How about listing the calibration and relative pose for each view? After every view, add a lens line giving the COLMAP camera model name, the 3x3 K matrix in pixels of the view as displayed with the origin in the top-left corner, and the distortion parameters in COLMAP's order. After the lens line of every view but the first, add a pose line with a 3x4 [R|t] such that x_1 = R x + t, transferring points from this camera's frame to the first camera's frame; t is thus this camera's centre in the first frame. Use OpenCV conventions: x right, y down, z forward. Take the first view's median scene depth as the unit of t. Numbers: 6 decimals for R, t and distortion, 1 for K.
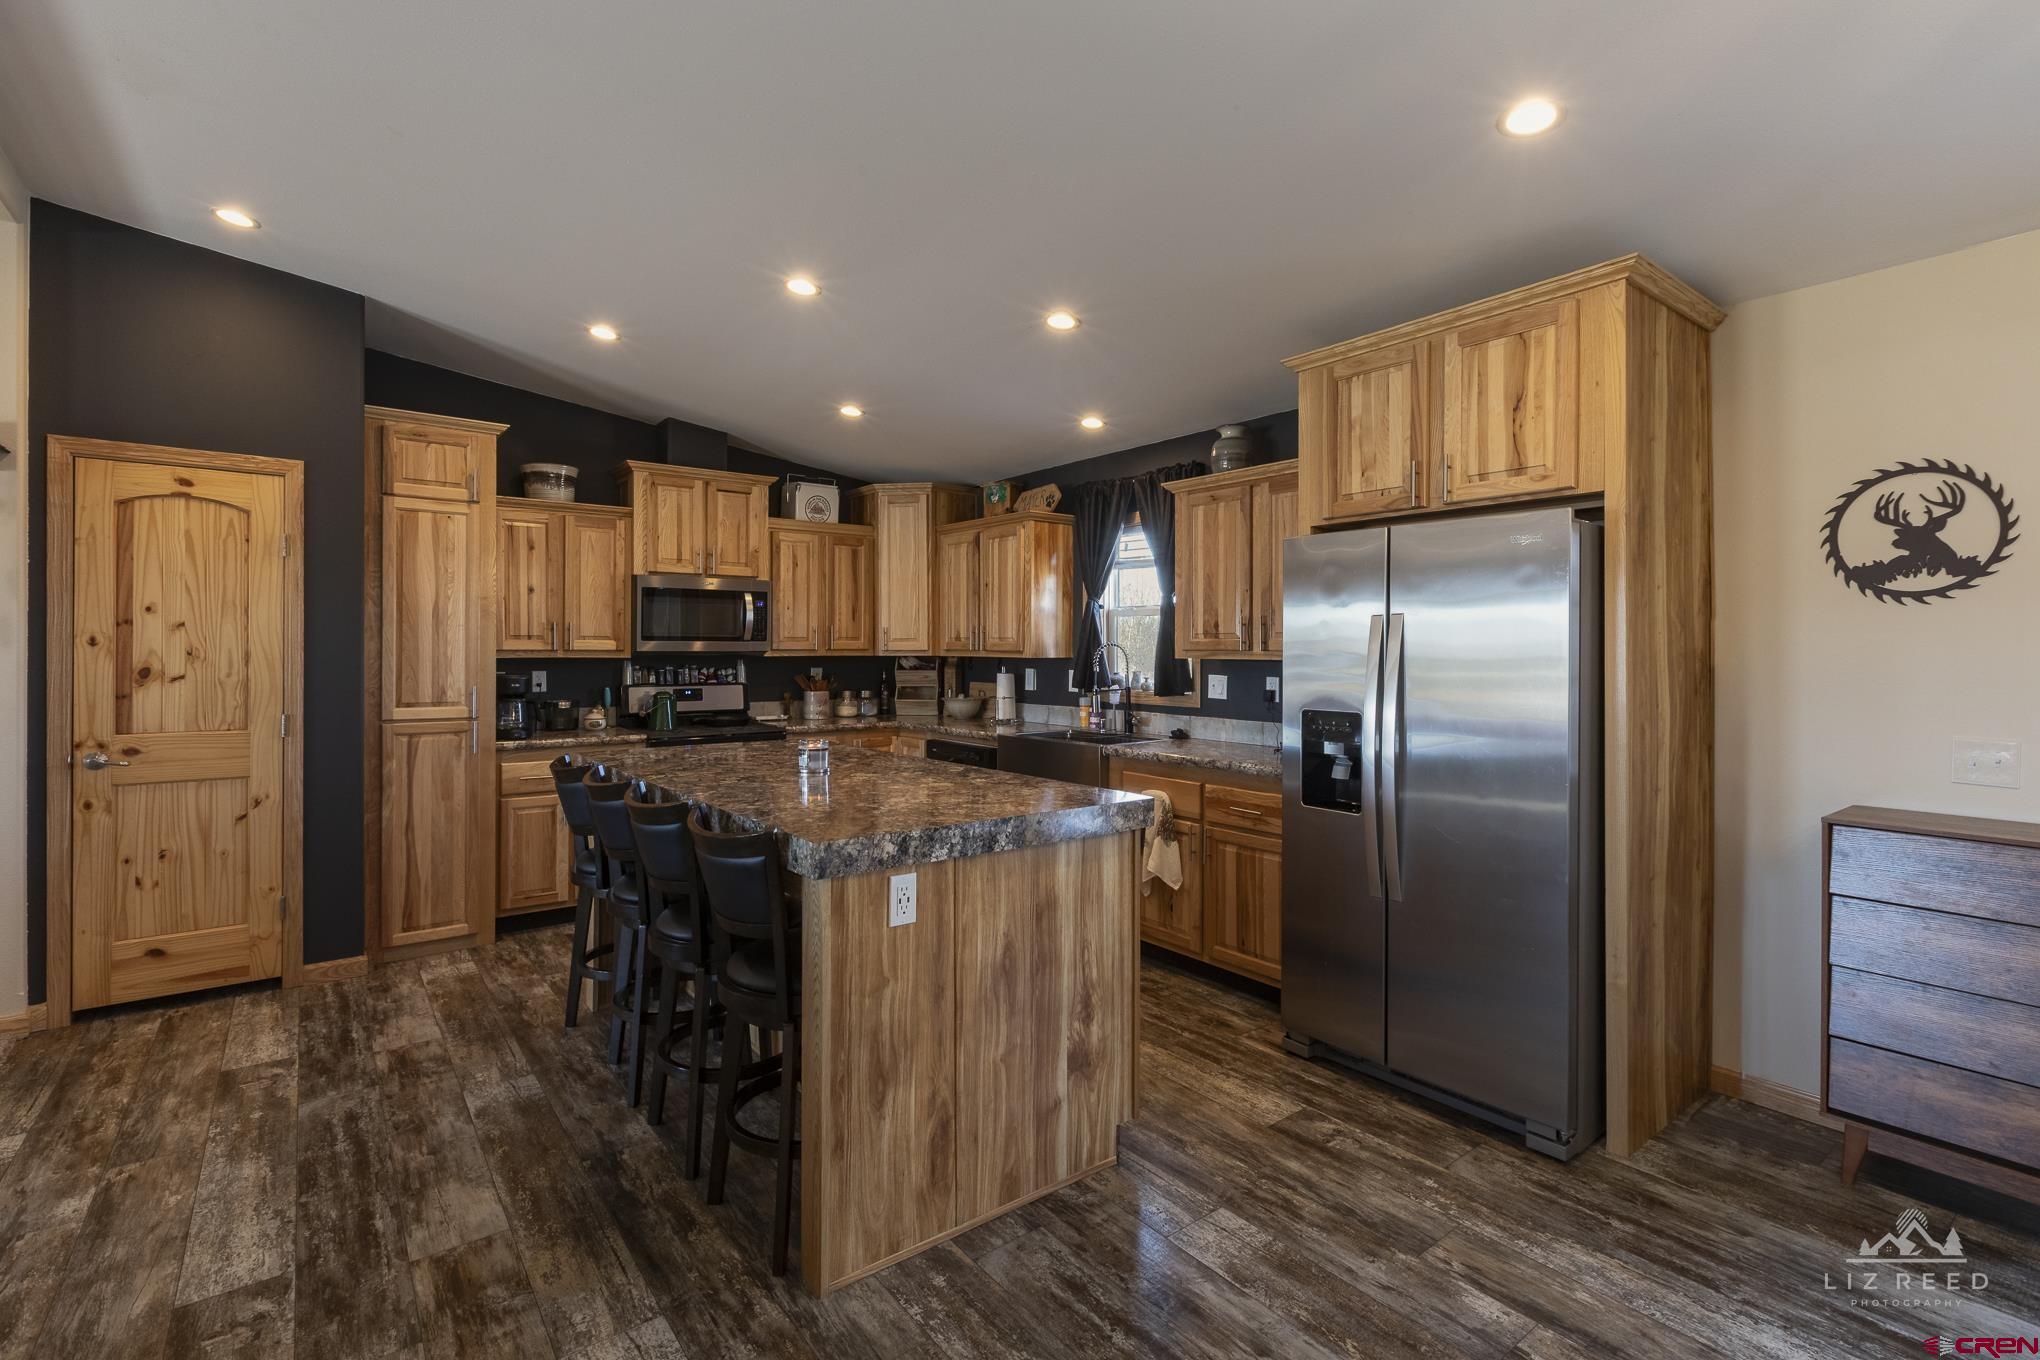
lens RADIAL K [[928.6, 0, 1021.3], [0, 928.6, 652.6], [0, 0, 1]] dist [0.001239, 0.000182]
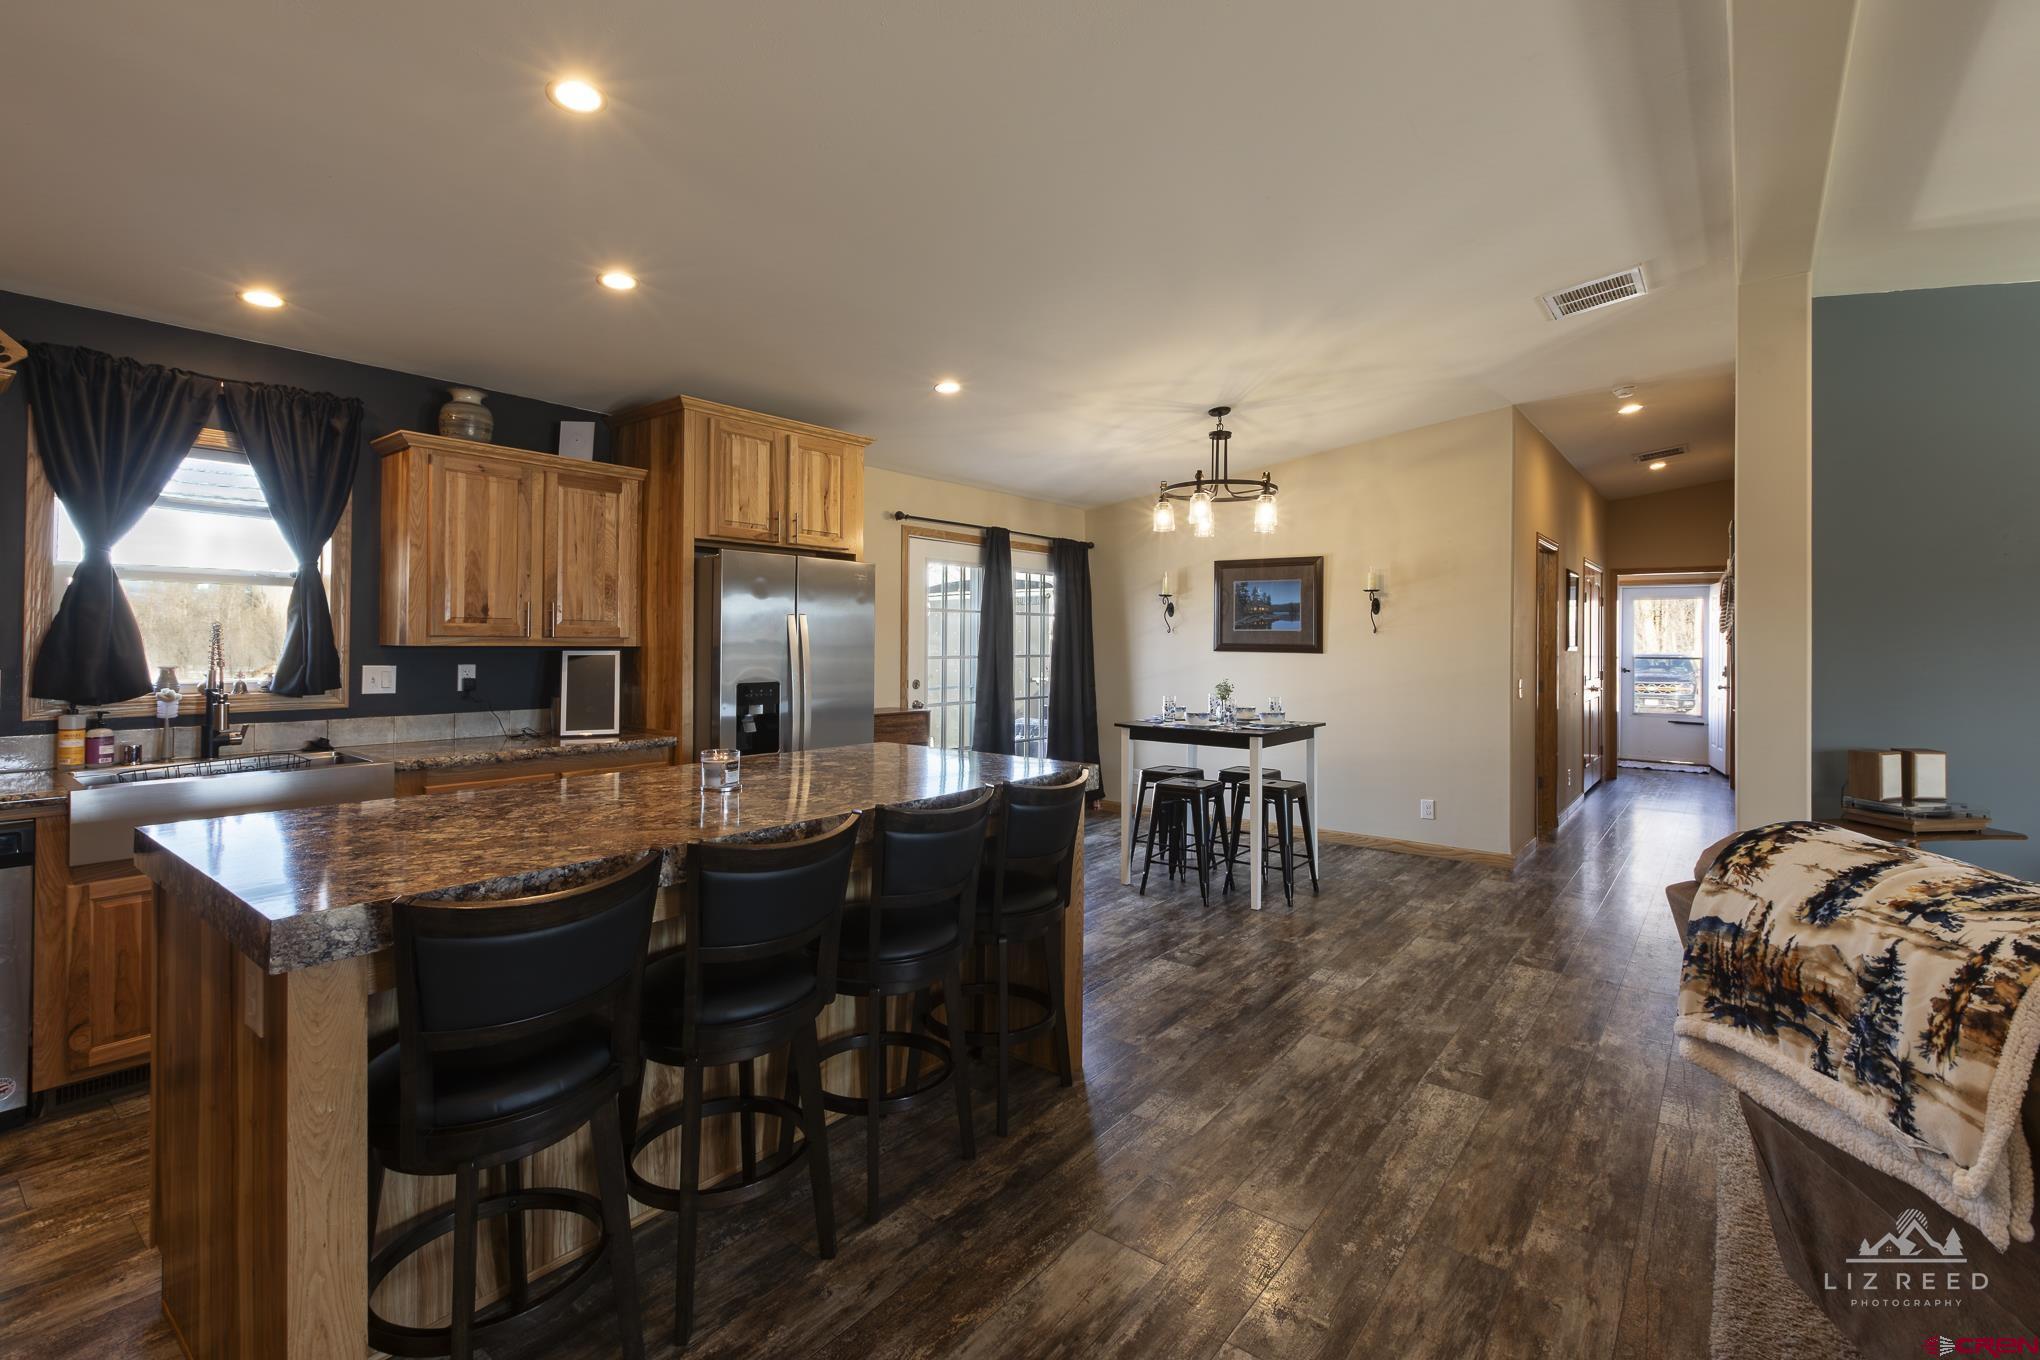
lens RADIAL K [[931.1, 0, 1018.2], [0, 931.1, 633.3], [0, 0, 1]] dist [0.002309, 0.000167]
pose [[-0.242087, 0.001501, 0.970253, -0.901706], [-0.006505, 0.999974, -0.003170, -0.006677], [-0.970233, -0.007079, -0.242071, 0.794895]]
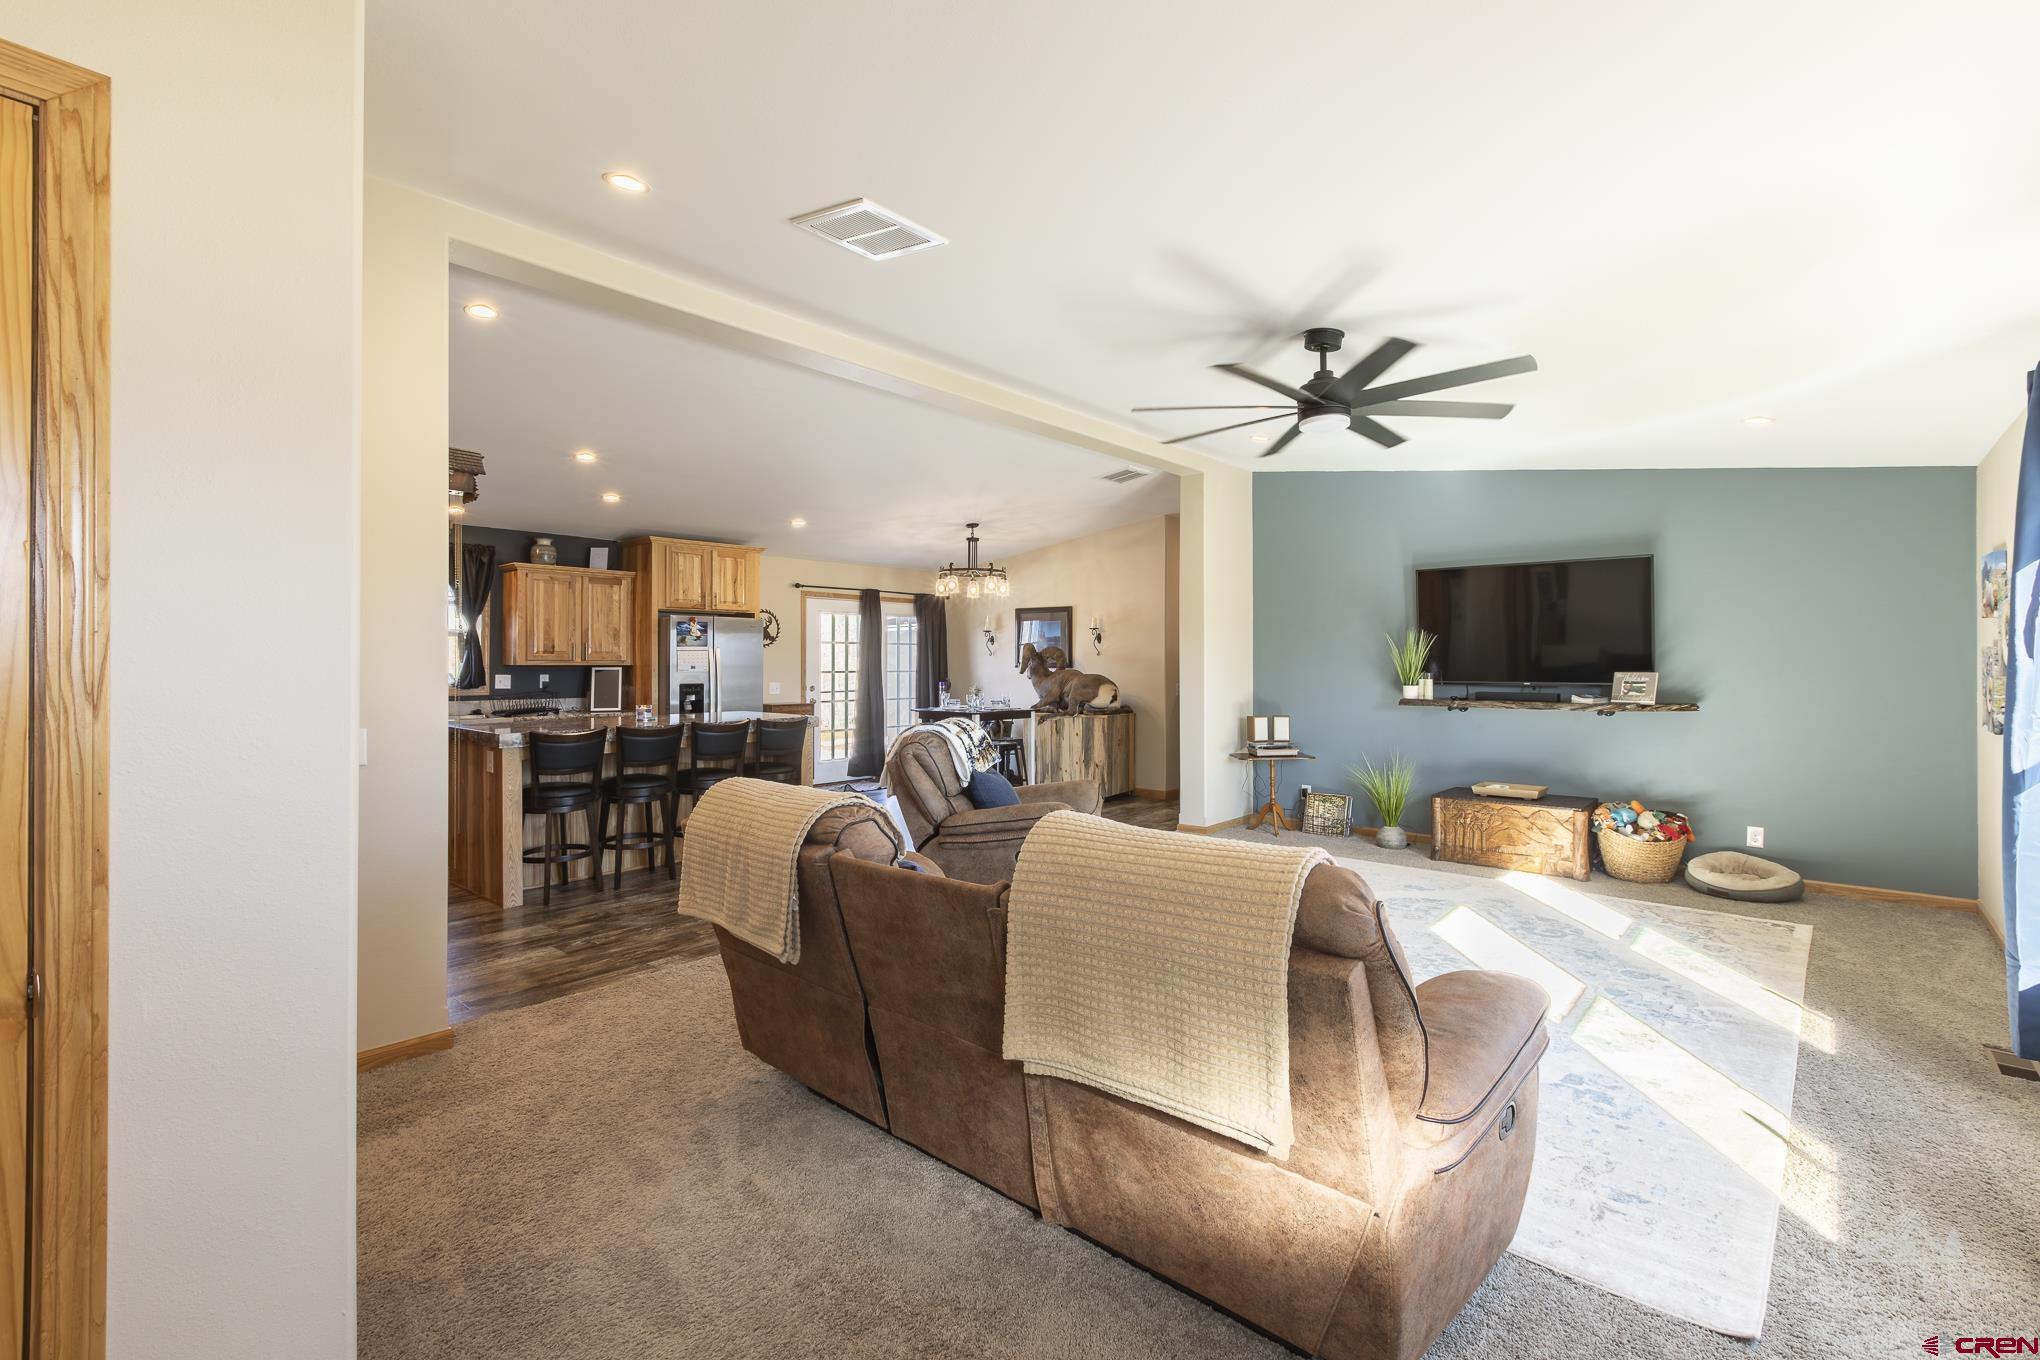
lens RADIAL K [[928.6, 0, 1021.3], [0, 928.6, 652.6], [0, 0, 1]] dist [0.001239, 0.000182]
pose [[-0.189490, 0.004209, 0.981874, -2.003509], [-0.001168, 0.999989, -0.004512, -0.012033], [-0.981882, -0.002002, -0.189483, 0.481326]]
